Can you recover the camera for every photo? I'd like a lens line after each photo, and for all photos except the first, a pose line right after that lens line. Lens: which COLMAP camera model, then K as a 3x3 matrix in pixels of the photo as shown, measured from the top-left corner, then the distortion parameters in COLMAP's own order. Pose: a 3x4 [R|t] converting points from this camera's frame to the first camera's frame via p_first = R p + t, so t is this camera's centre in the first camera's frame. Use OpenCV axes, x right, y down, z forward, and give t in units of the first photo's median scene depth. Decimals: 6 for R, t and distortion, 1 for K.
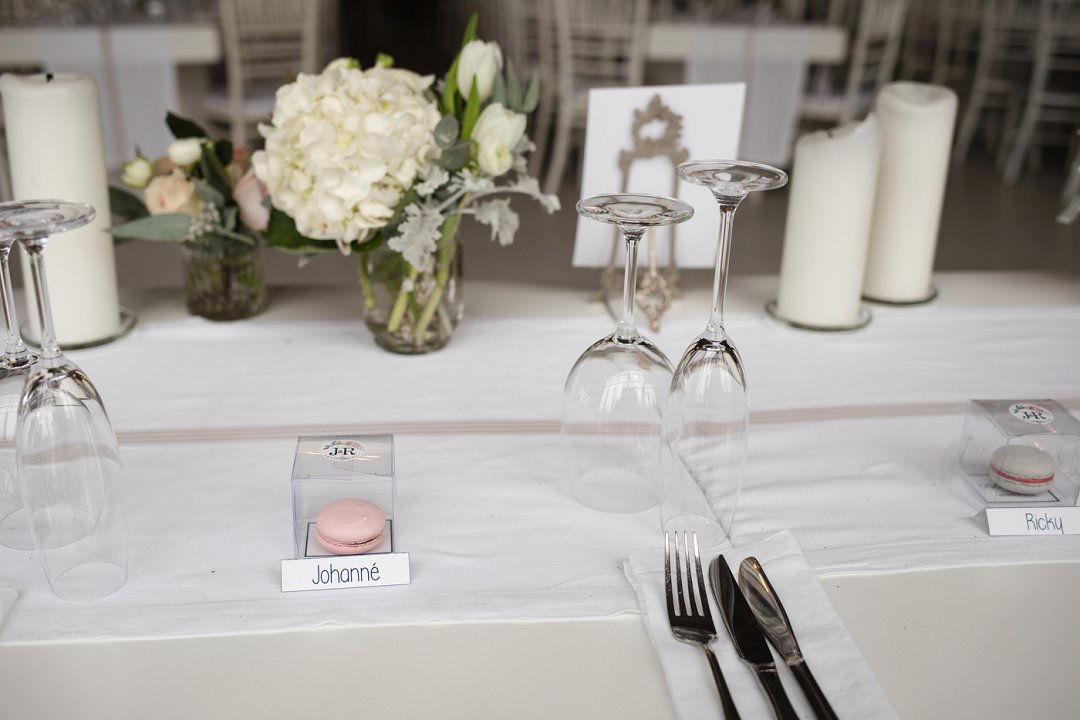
lens RADIAL K [[1061.8, 0, 539.5], [0, 1061.8, 377.7], [0, 0, 1]] dist [-0.057005, -0.002875]
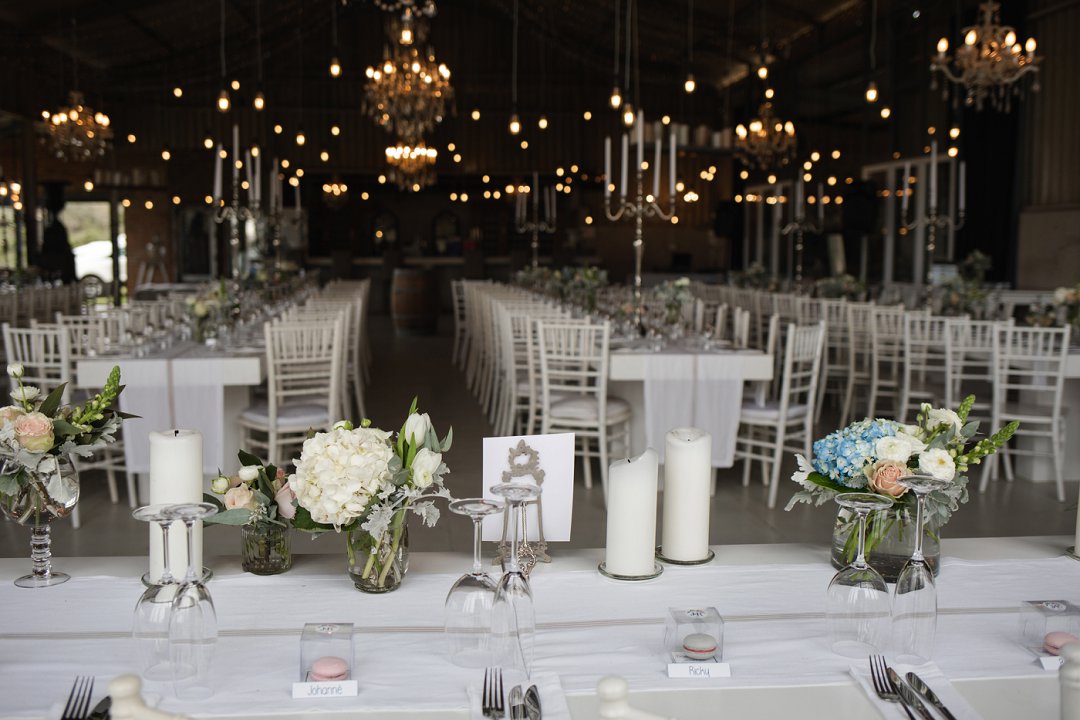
lens RADIAL K [[1061.8, 0, 539.5], [0, 1061.8, 377.7], [0, 0, 1]] dist [-0.057005, -0.002875]
pose [[0.999754, -0.008399, -0.020531, 0.185276], [0.002475, 0.962003, -0.273029, 0.114320], [0.022044, 0.272911, 0.961787, -0.735948]]
